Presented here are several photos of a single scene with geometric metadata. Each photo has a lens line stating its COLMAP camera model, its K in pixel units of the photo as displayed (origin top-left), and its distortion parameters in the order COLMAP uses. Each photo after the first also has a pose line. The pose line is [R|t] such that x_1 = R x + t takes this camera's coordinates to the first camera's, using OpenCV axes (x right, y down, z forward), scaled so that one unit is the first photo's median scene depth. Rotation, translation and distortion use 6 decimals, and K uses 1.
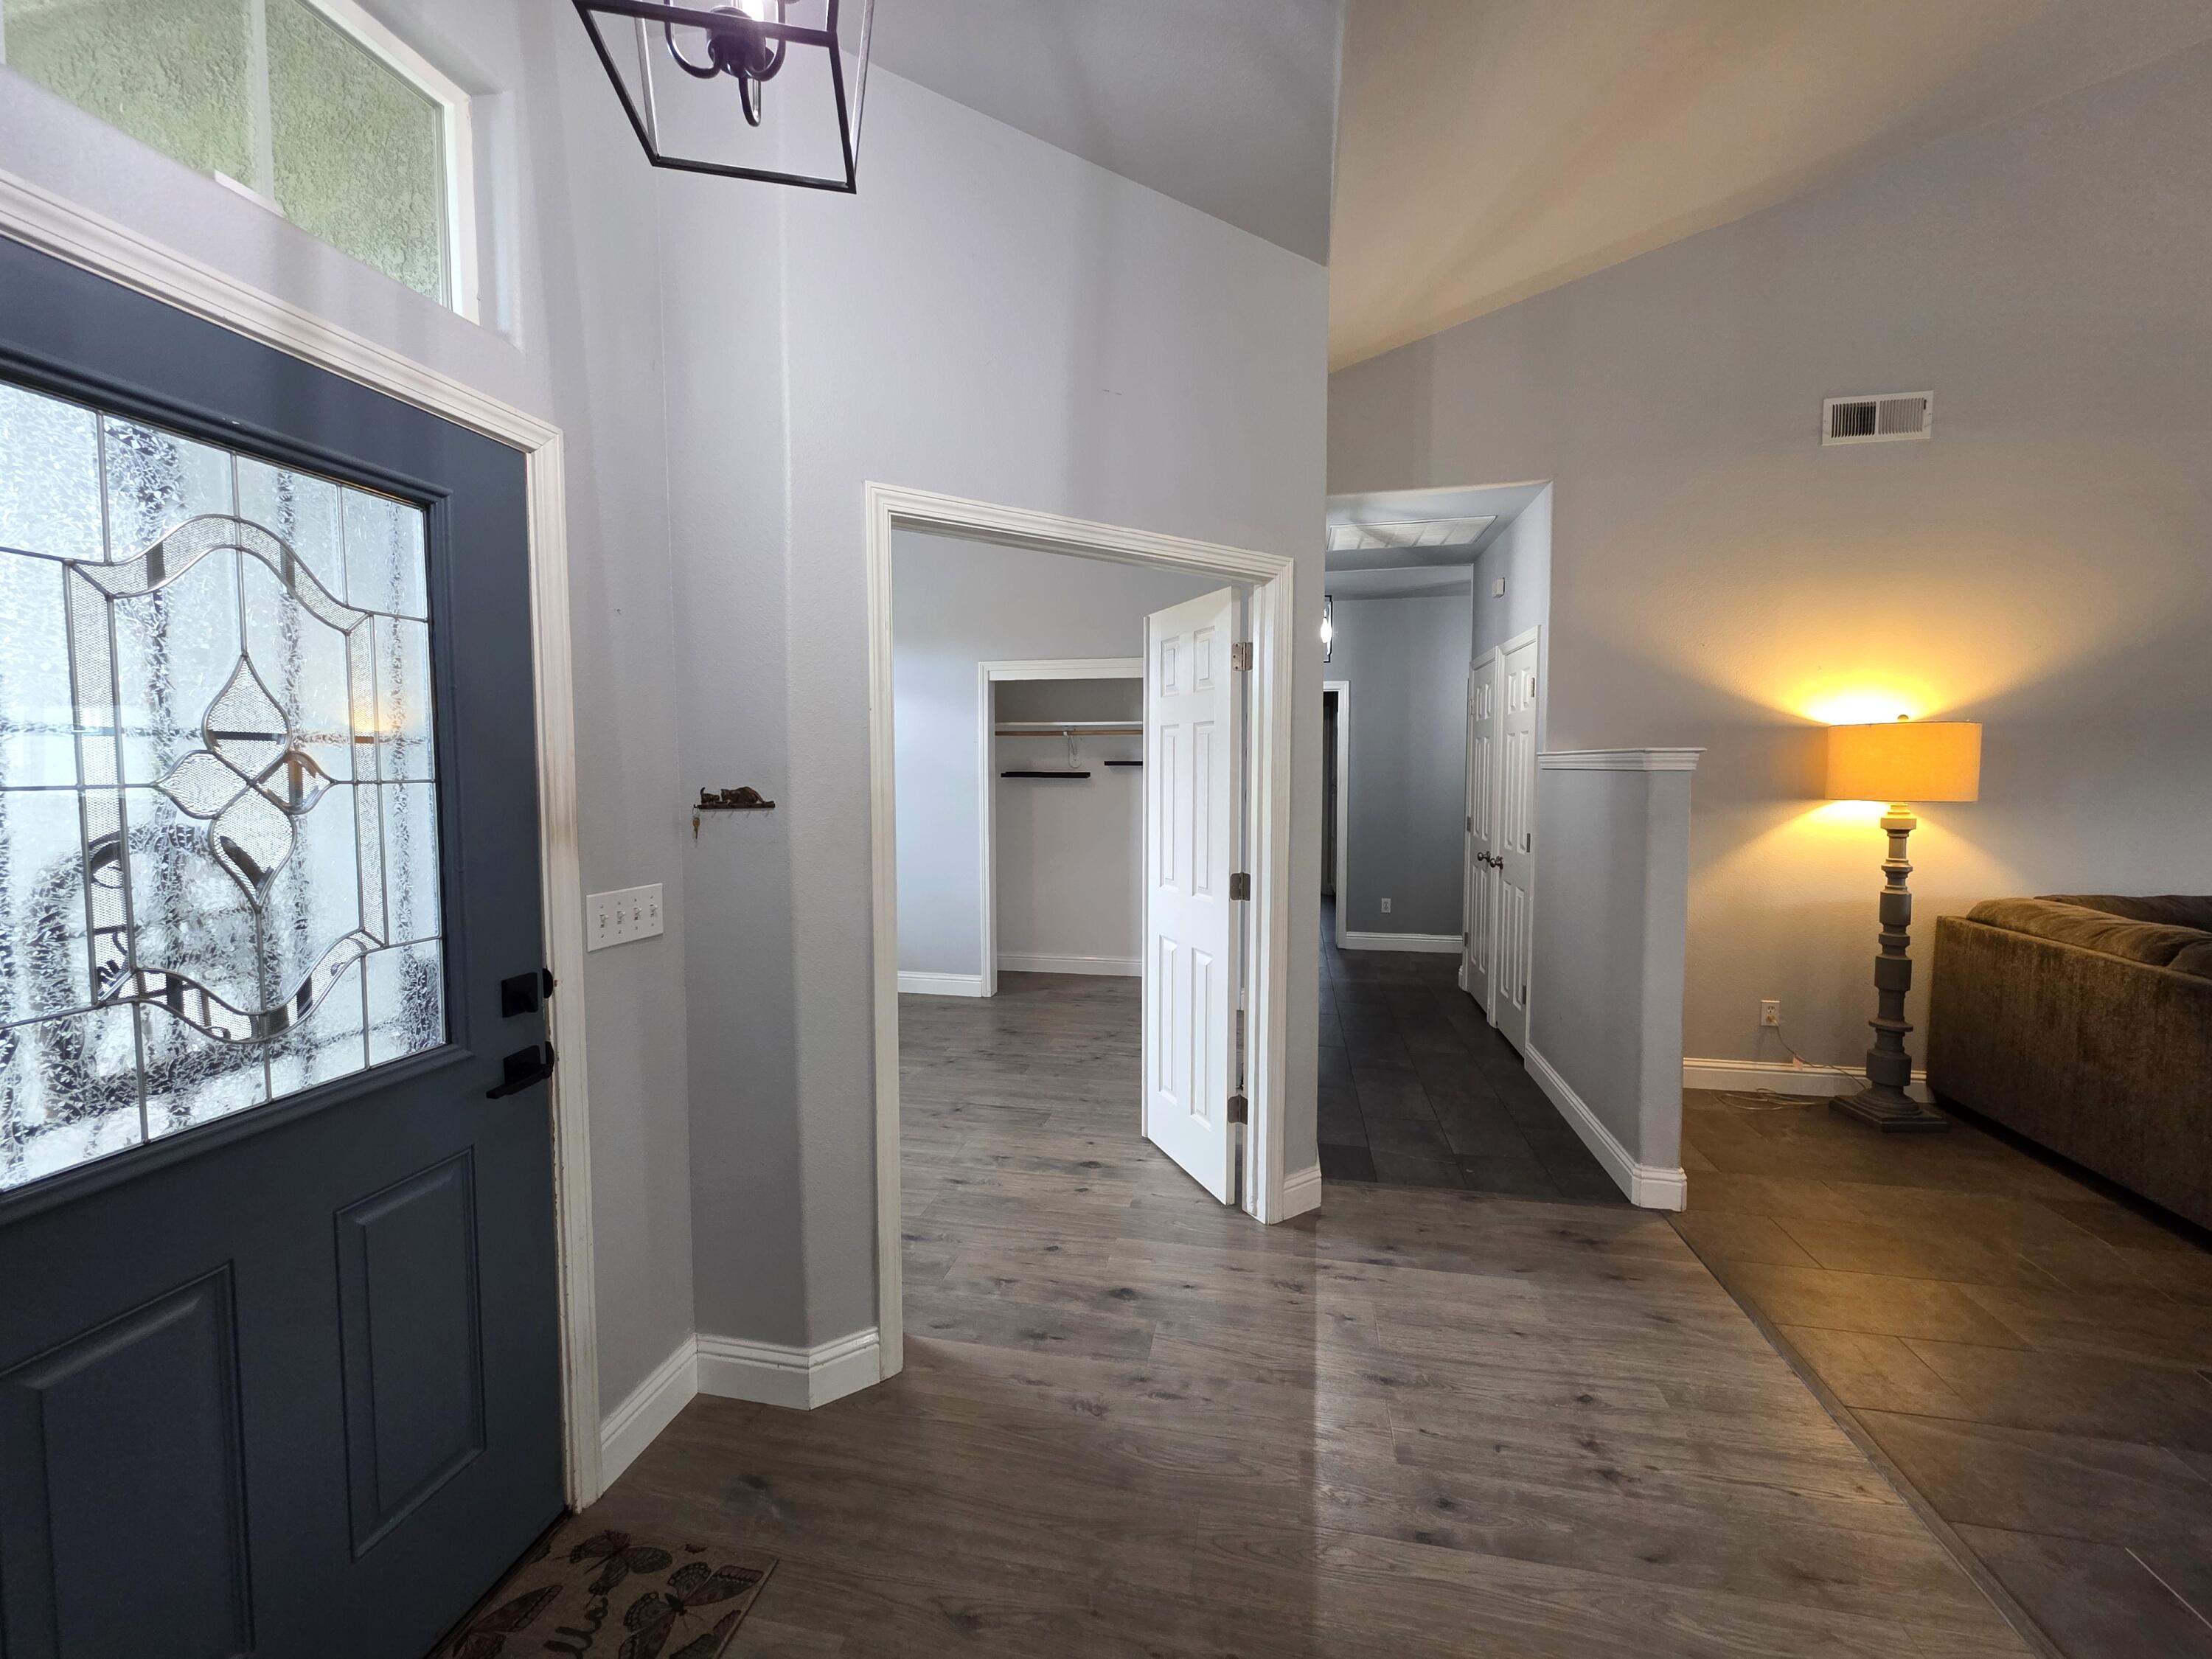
lens RADIAL K [[877.6, 0, 1105.6], [0, 877.6, 818.8], [0, 0, 1]] dist [-0.000250, 0.000499]
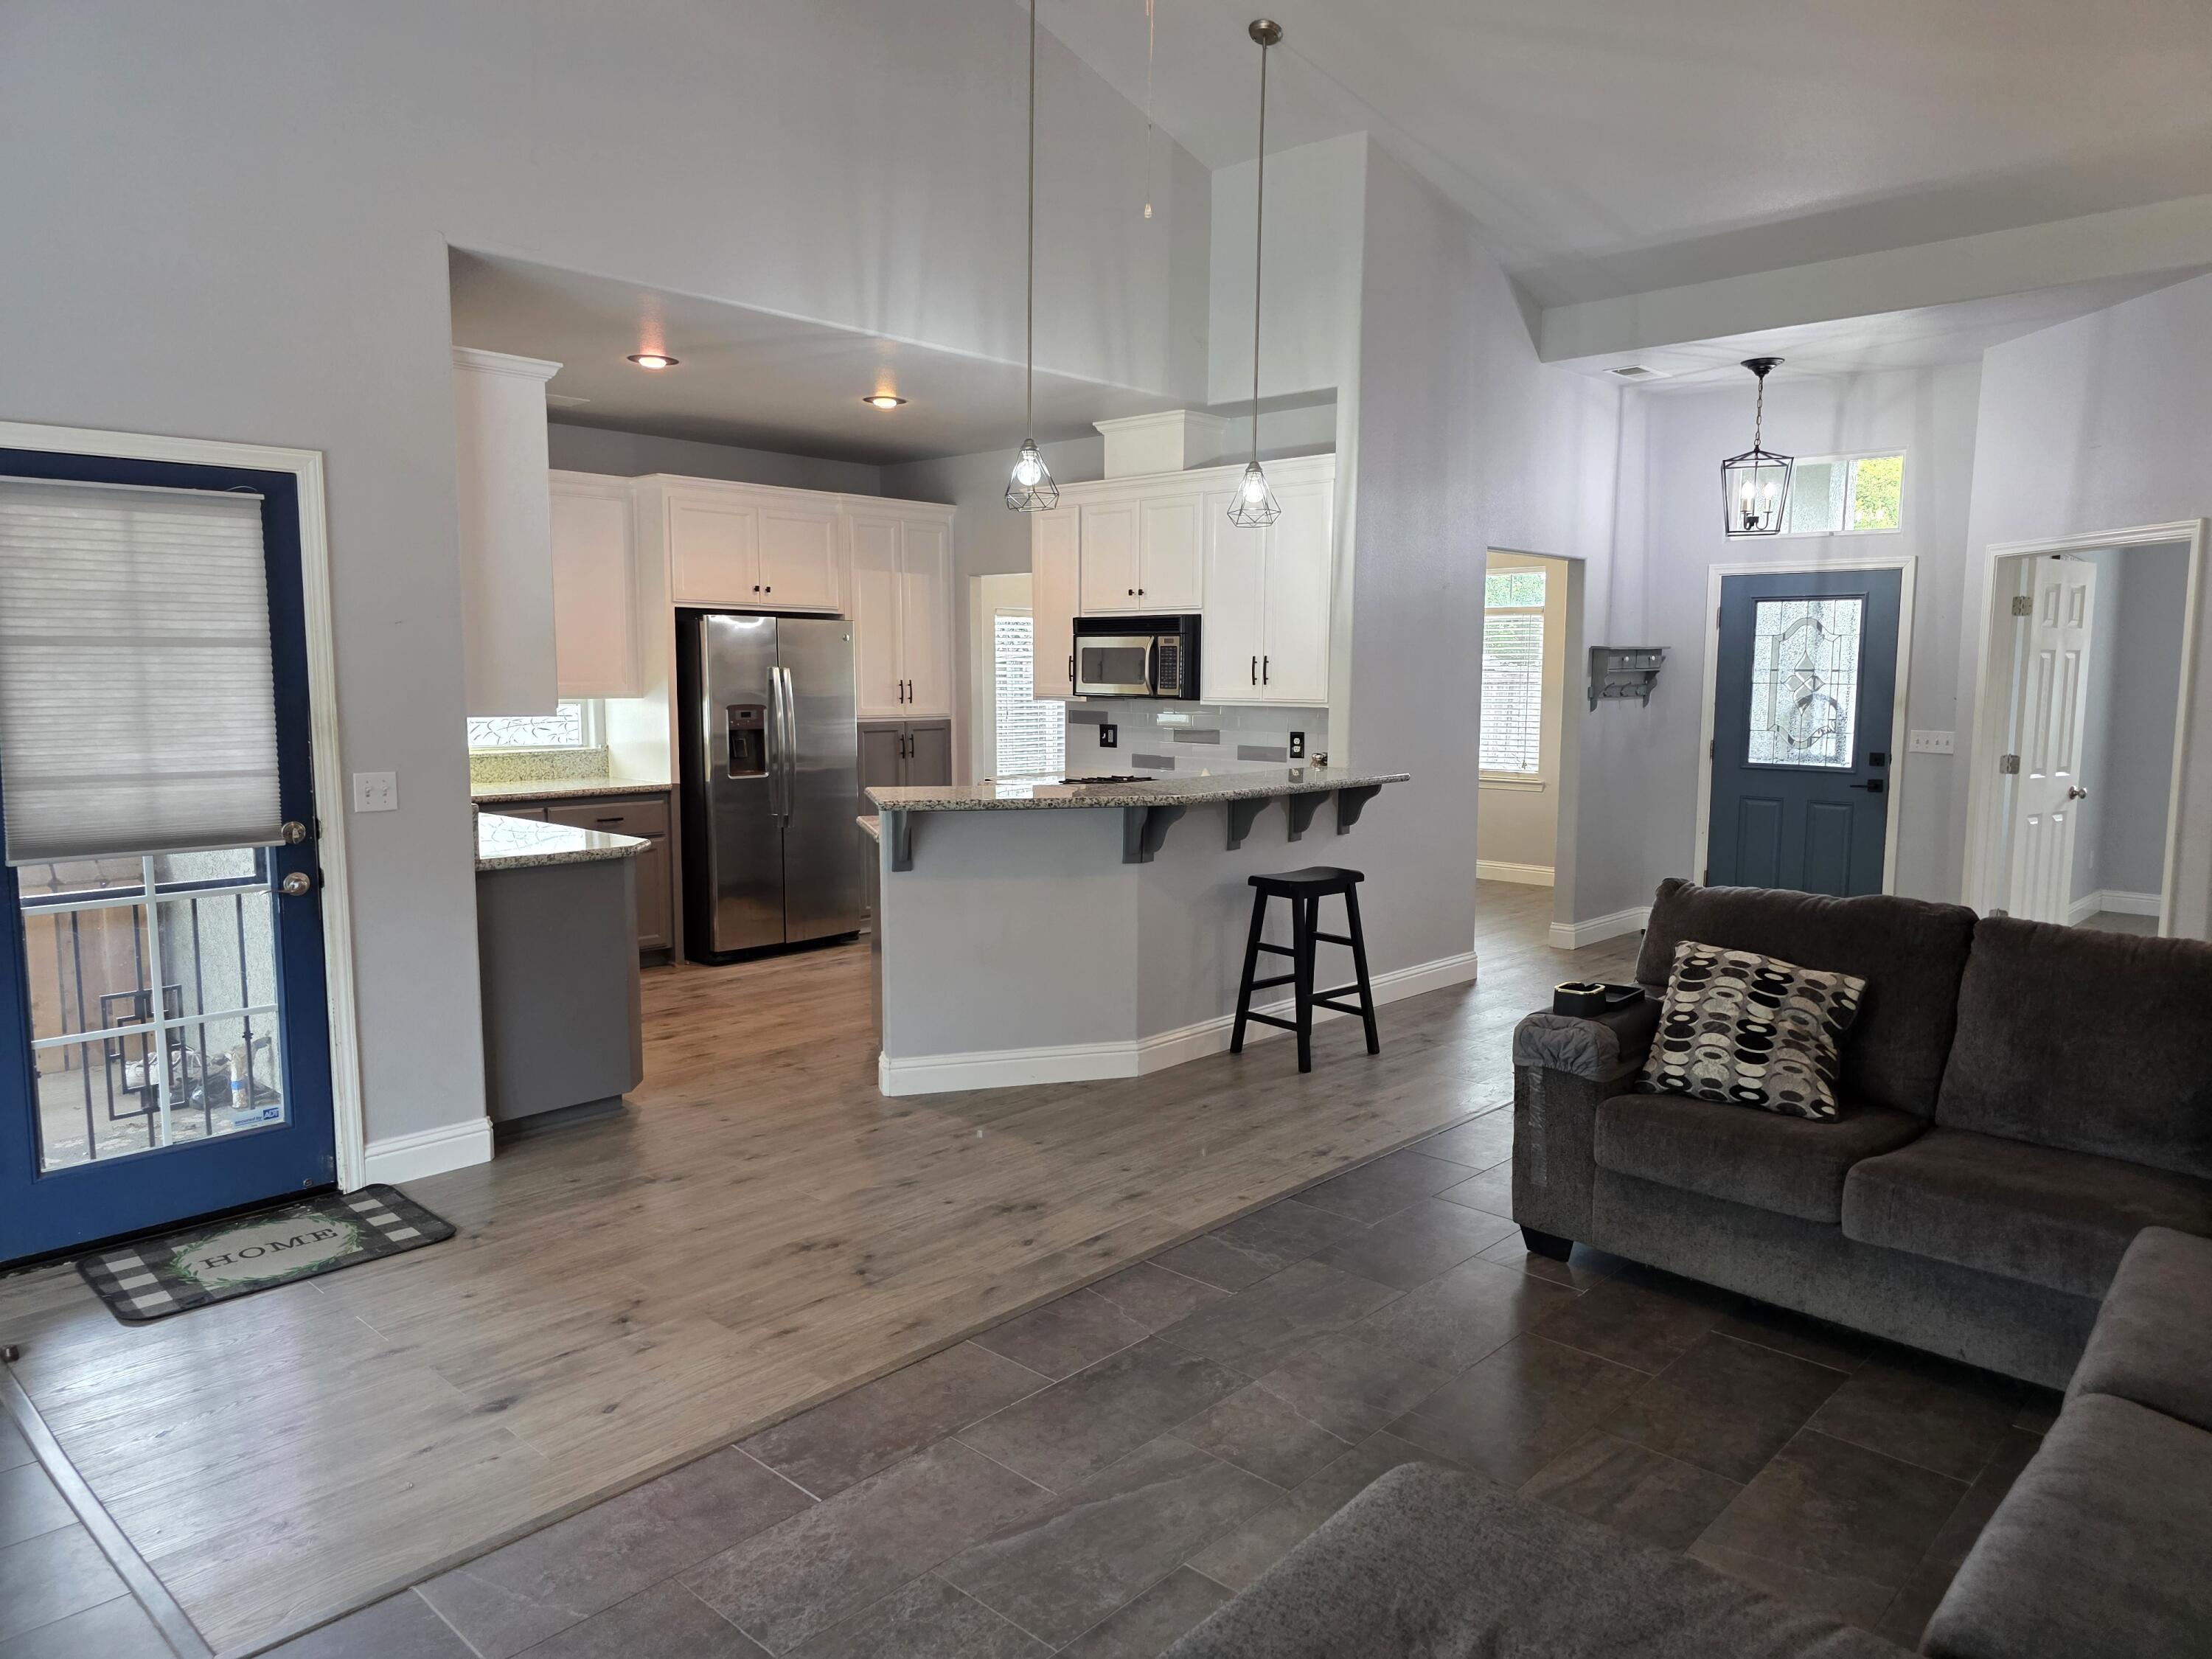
lens RADIAL K [[1483.1, 0, 1118.7], [0, 1483.1, 830.5], [0, 0, 1]] dist [0.079475, -0.085924]
pose [[-0.526807, 0.094799, -0.844682, 2.141742], [-0.057614, 0.987493, 0.146760, -0.066163], [0.848030, 0.125979, -0.514756, 0.647328]]
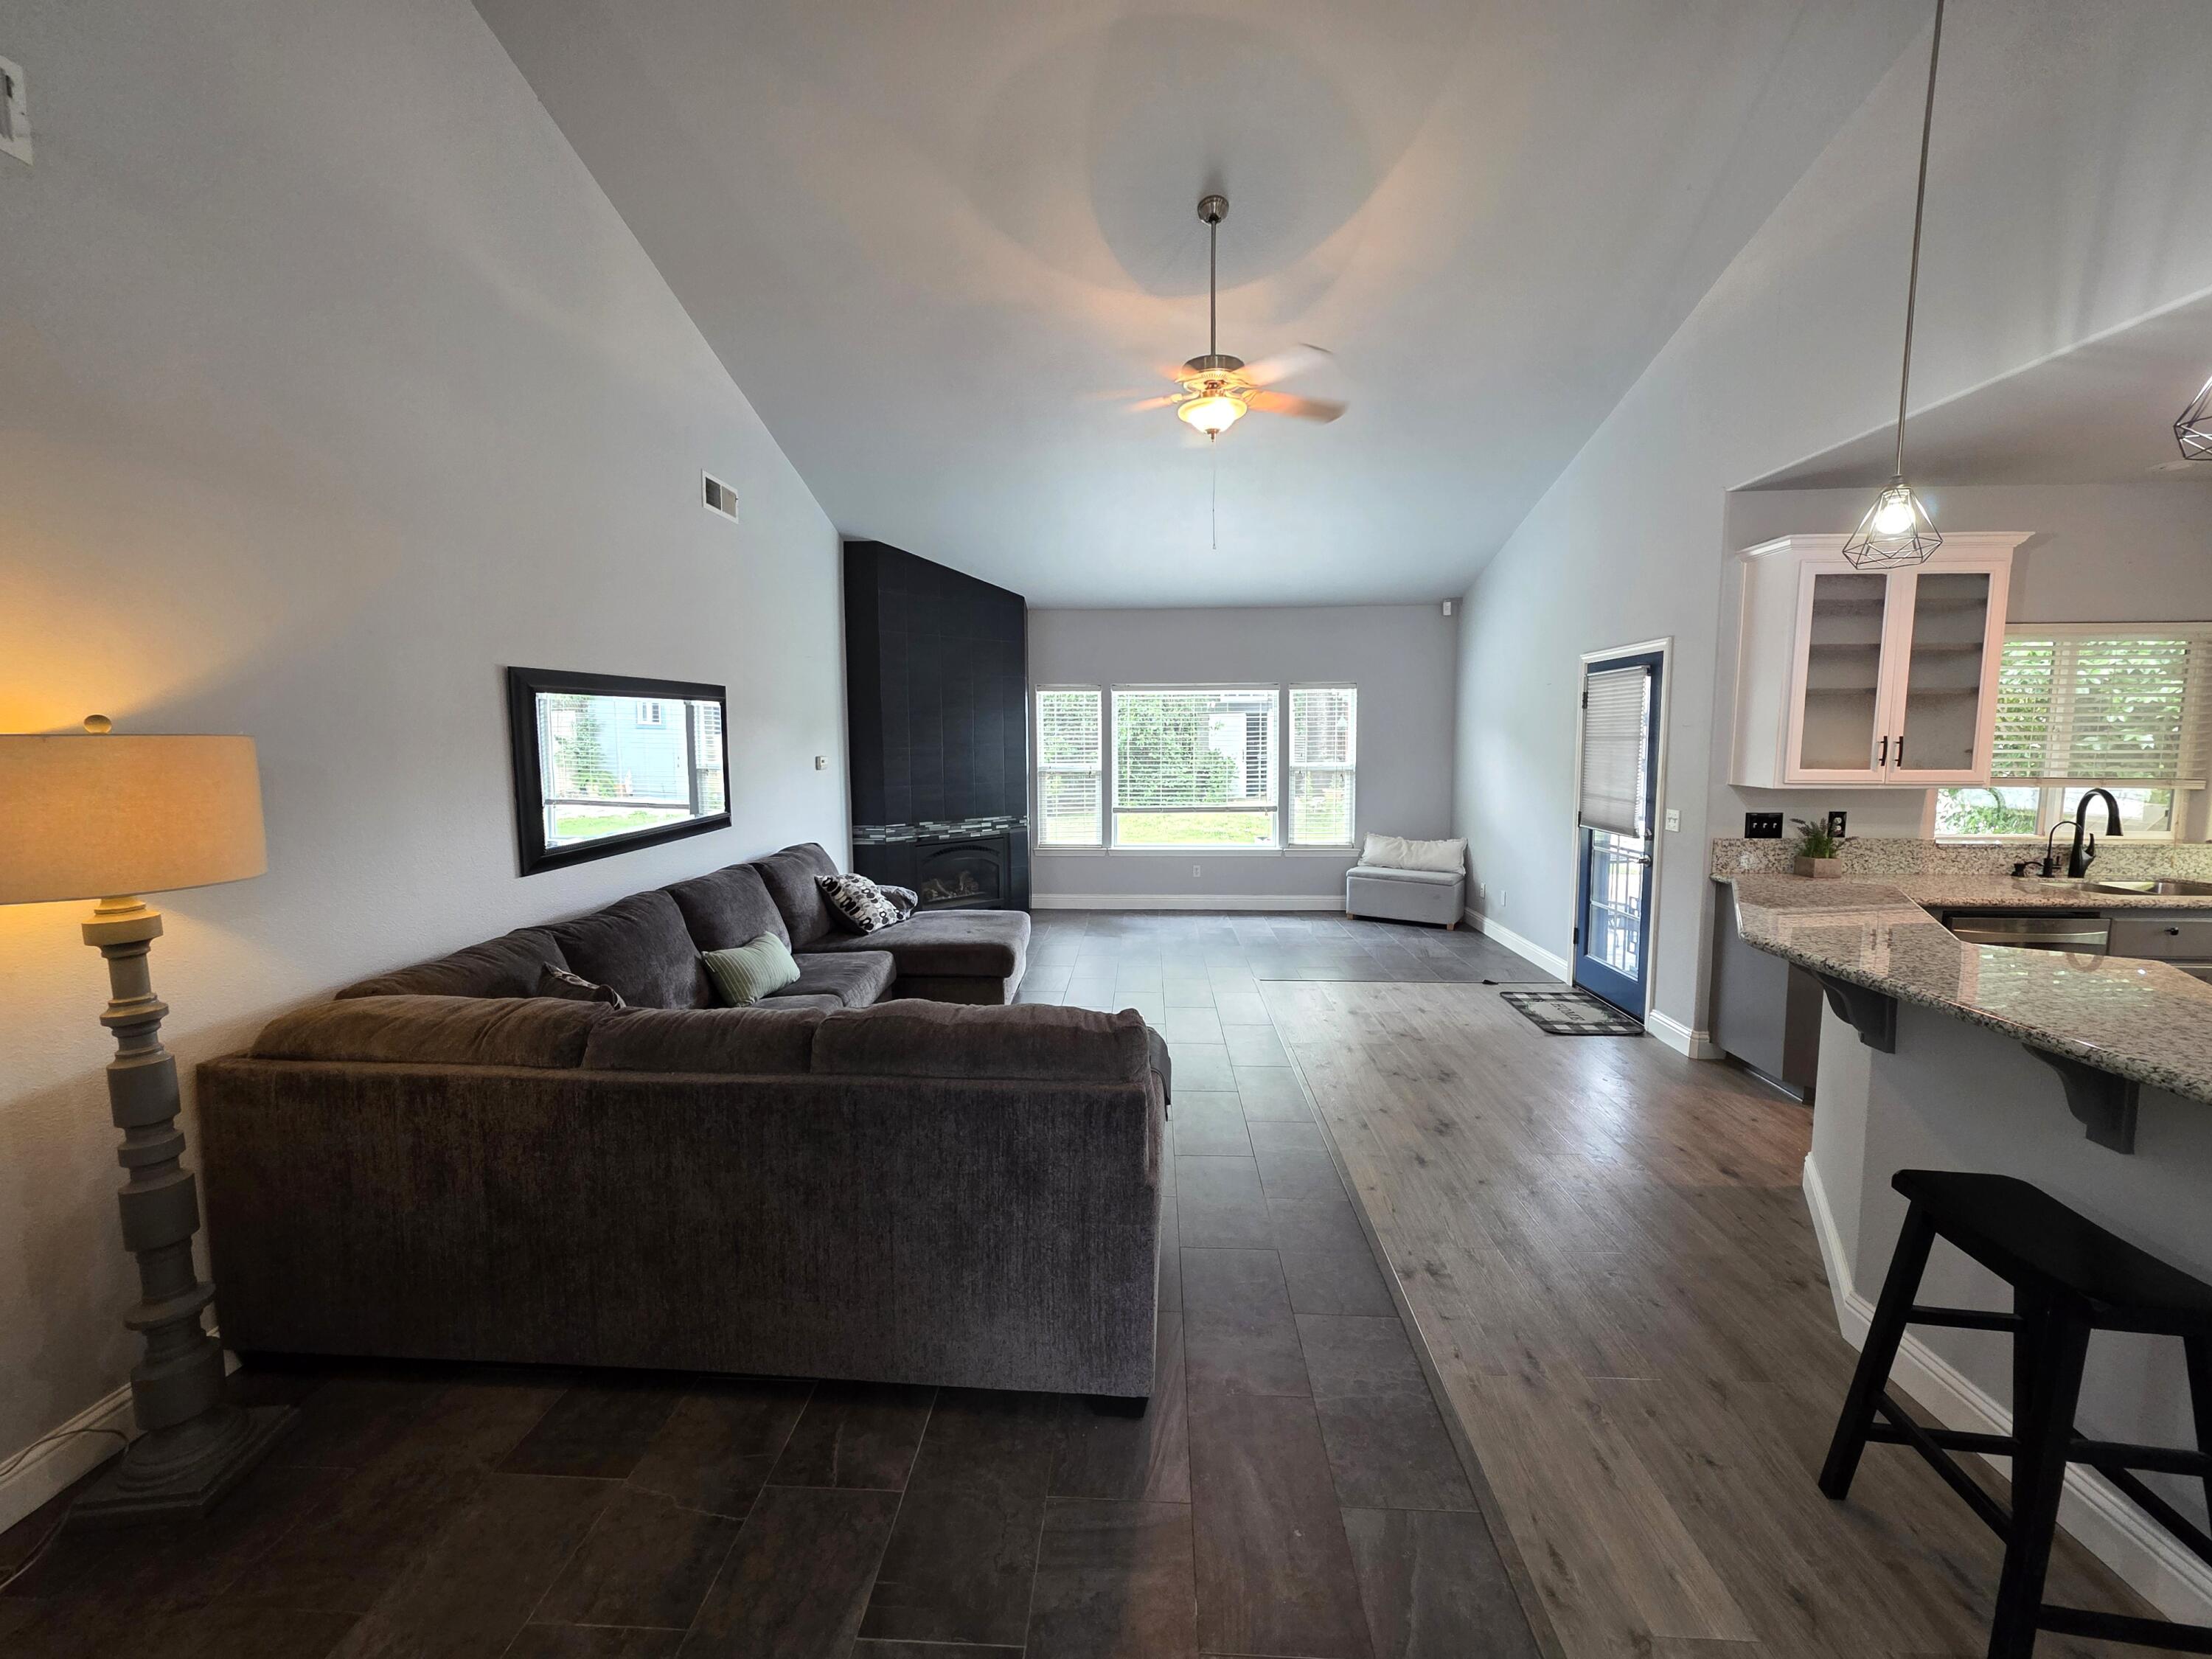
lens RADIAL K [[877.3, 0, 1111.5], [0, 877.3, 818.2], [0, 0, 1]] dist [0.000772, 0.000598]
pose [[-0.148252, -0.091670, 0.984692, 0.319706], [0.066489, 0.992518, 0.102409, -0.072425], [-0.986712, 0.080654, -0.141047, 0.497063]]
